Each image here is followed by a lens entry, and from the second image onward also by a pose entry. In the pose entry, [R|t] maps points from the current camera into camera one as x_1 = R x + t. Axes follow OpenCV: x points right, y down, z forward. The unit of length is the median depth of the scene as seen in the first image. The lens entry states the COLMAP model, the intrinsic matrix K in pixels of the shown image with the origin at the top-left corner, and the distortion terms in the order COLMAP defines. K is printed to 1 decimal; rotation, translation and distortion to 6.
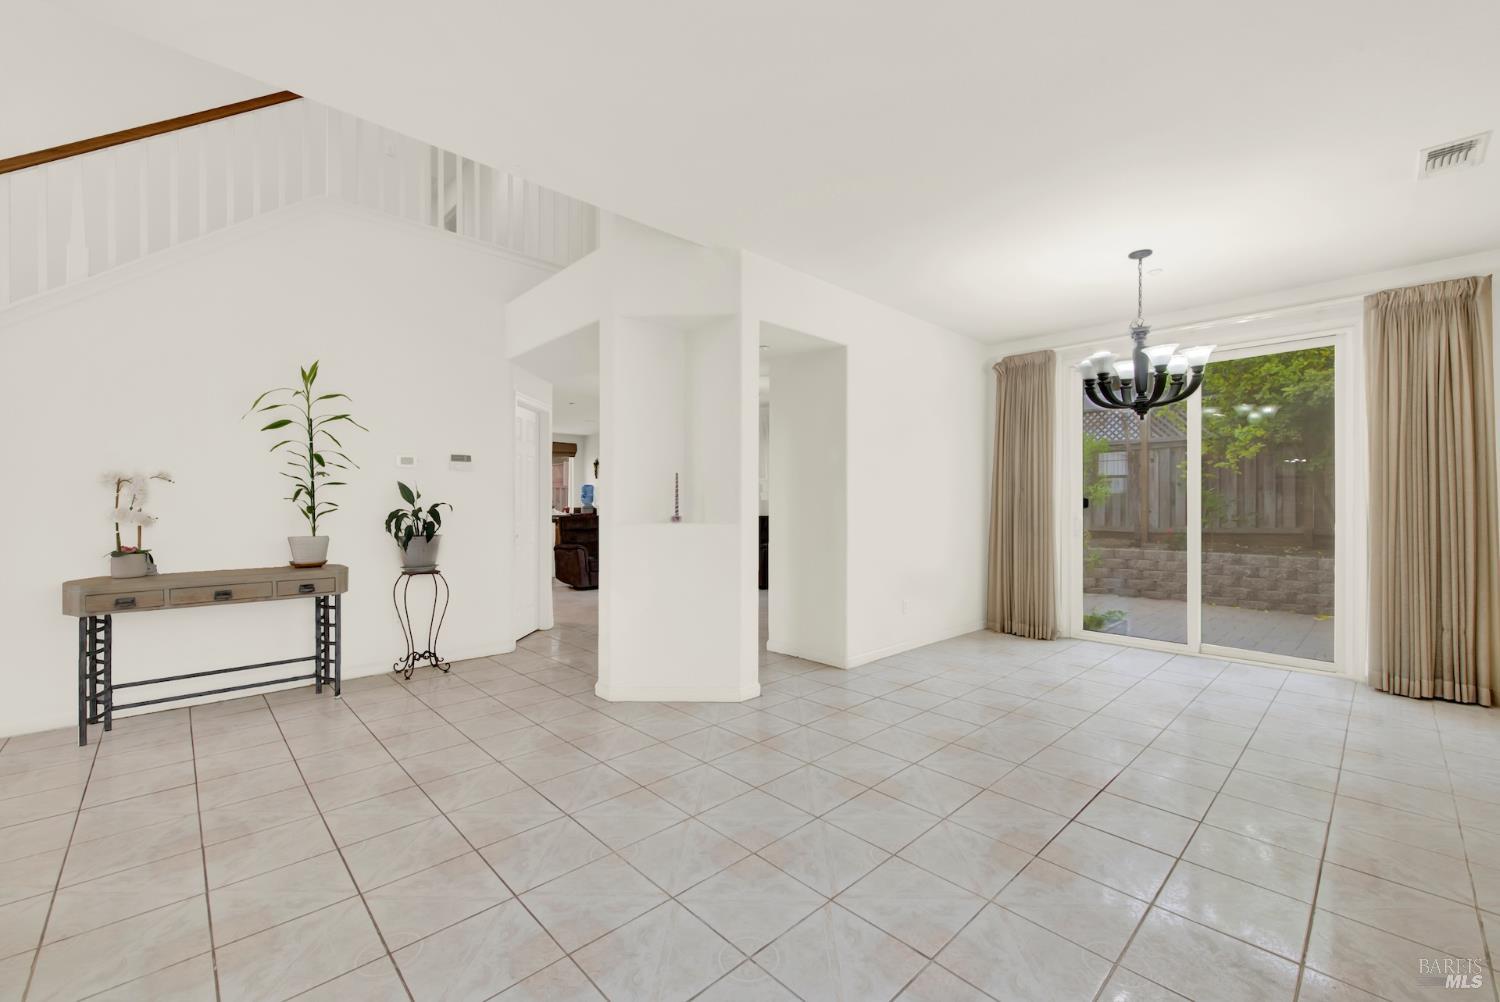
lens RADIAL K [[609.7, 0, 747.9], [0, 609.7, 496.5], [0, 0, 1]] dist [0.008417, -0.004276]
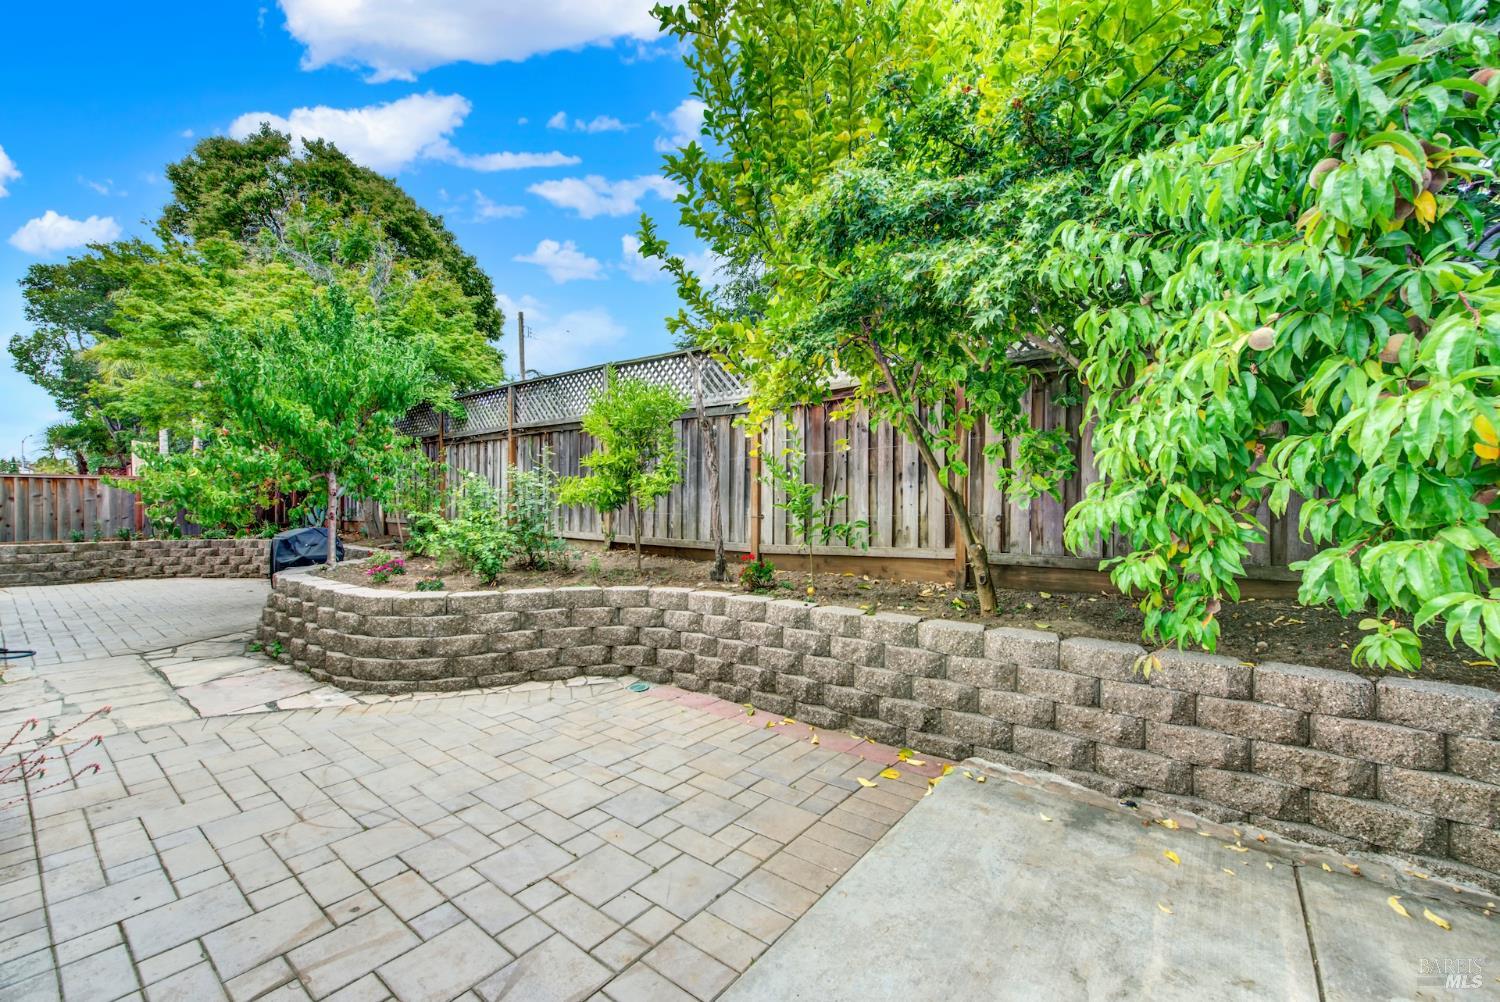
lens RADIAL K [[609.7, 0, 759.6], [0, 609.7, 504.0], [0, 0, 1]] dist [0.008417, -0.004276]
pose [[0.988195, 0.007293, 0.153028, 0.652548], [-0.009030, 0.999902, 0.010658, 0.006491], [-0.152935, -0.011914, 0.988164, 0.492650]]
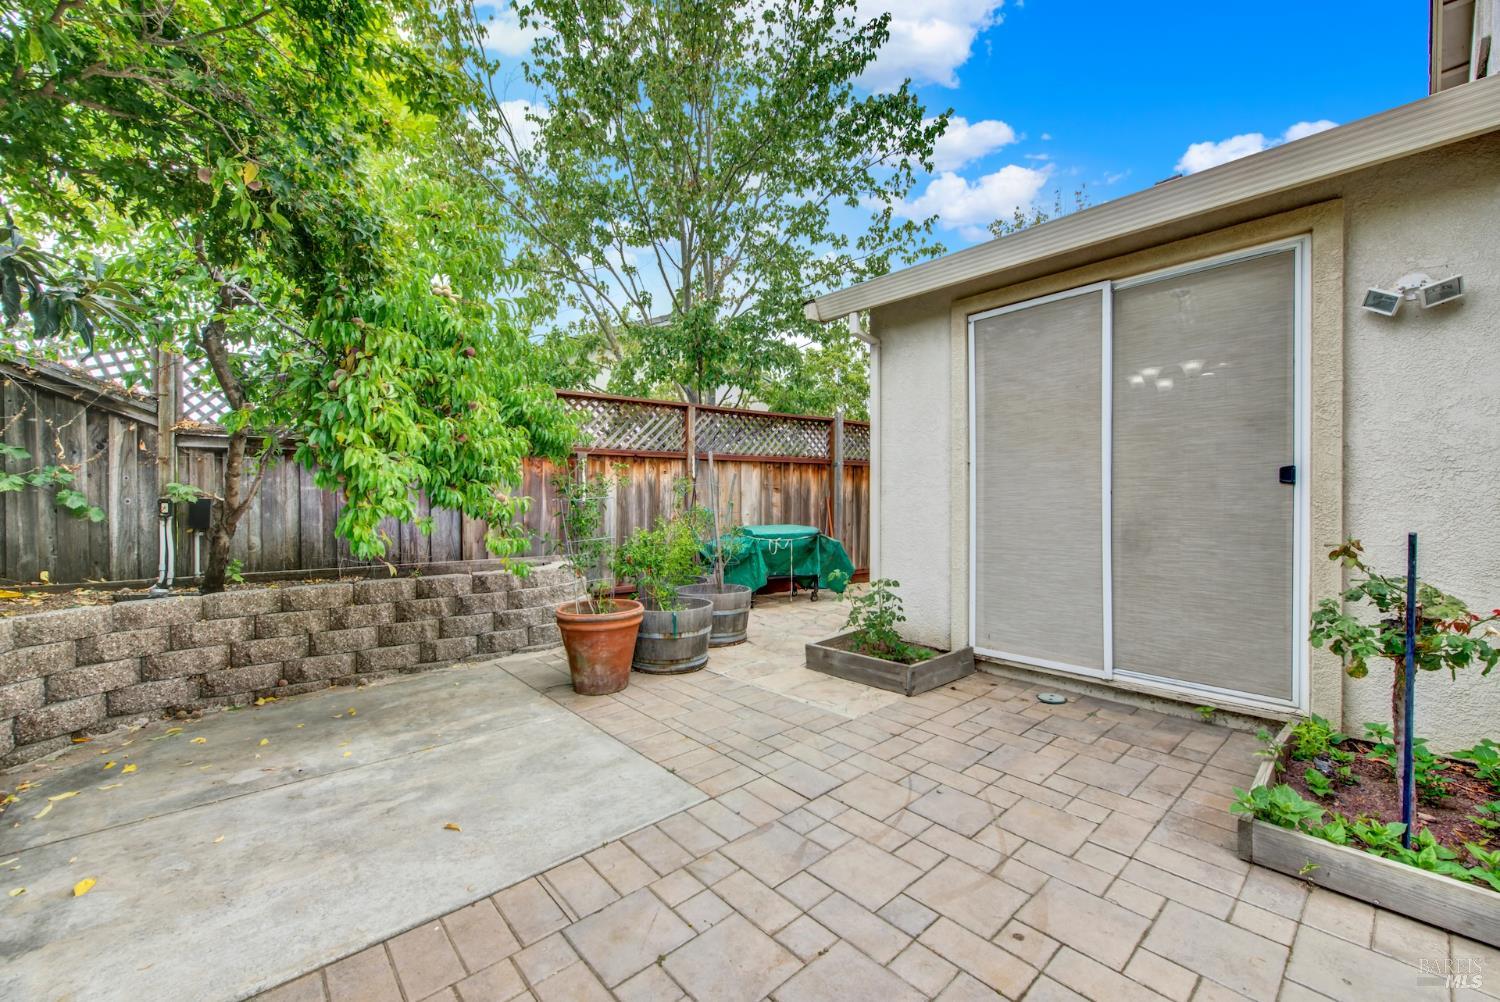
lens RADIAL K [[609.7, 0, 751.5], [0, 609.7, 499.2], [0, 0, 1]] dist [0.008417, -0.004276]
pose [[-0.998923, 0.006546, 0.045937, 0.609412], [0.006563, 0.999978, 0.000201, 0.026093], [-0.045934, 0.000502, -0.998944, 0.972127]]
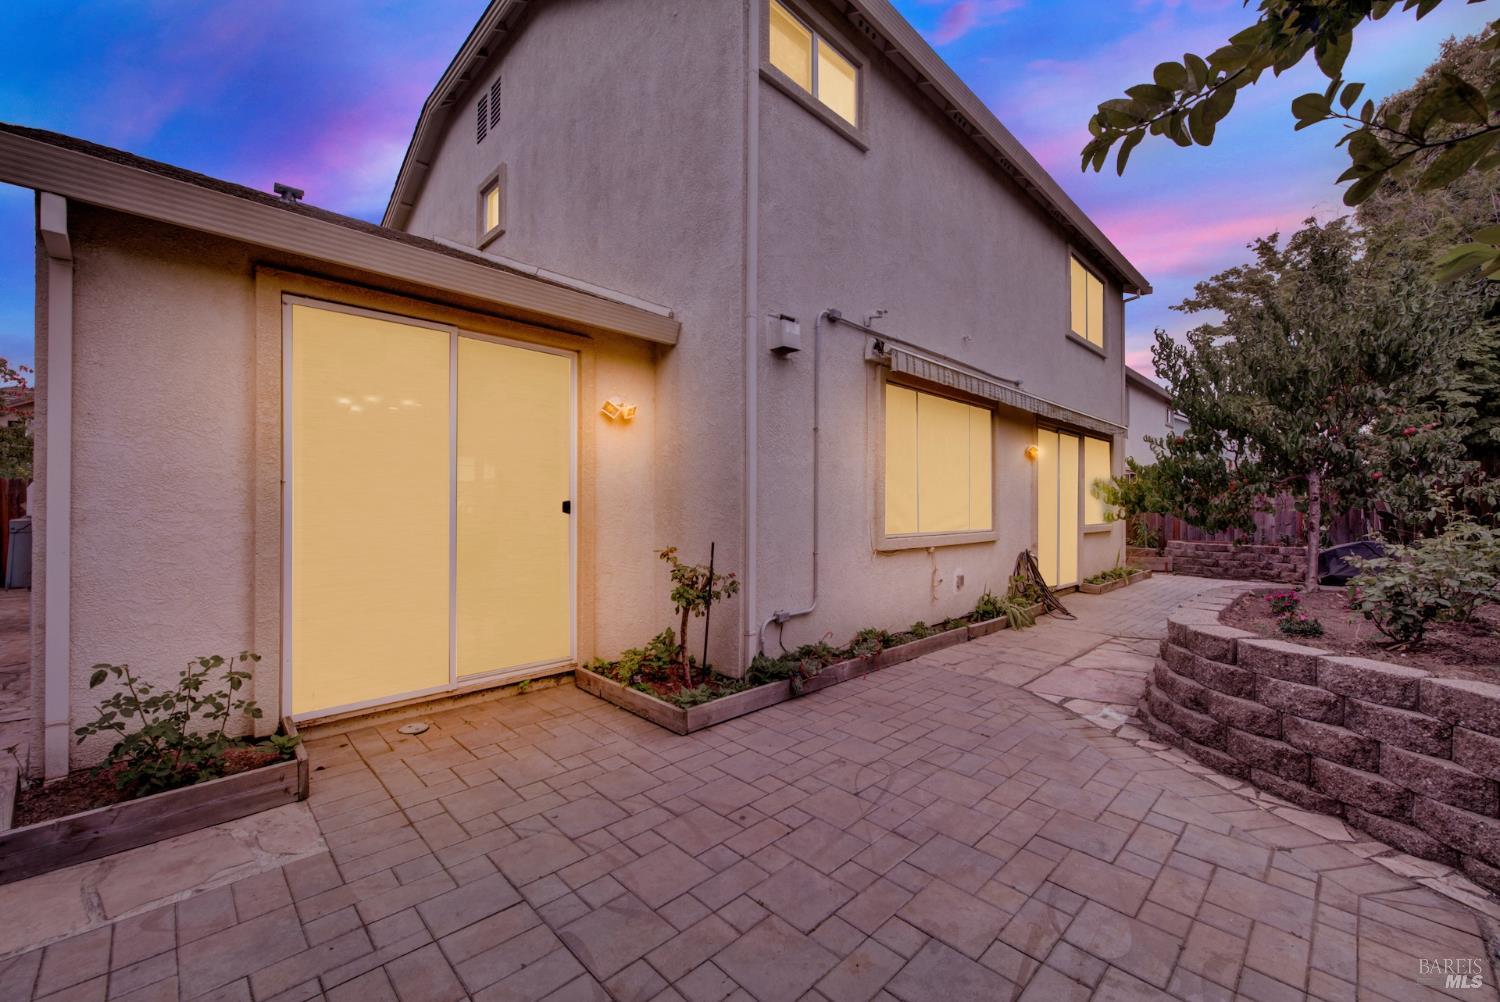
lens RADIAL K [[609.7, 0, 756.3], [0, 609.7, 500.0], [0, 0, 1]] dist [0.008417, -0.004276]
pose [[0.014273, -0.001513, -0.999897, 0.850017], [0.000462, 0.999999, -0.001506, 0.008887], [0.999898, -0.000441, 0.014273, 0.763724]]
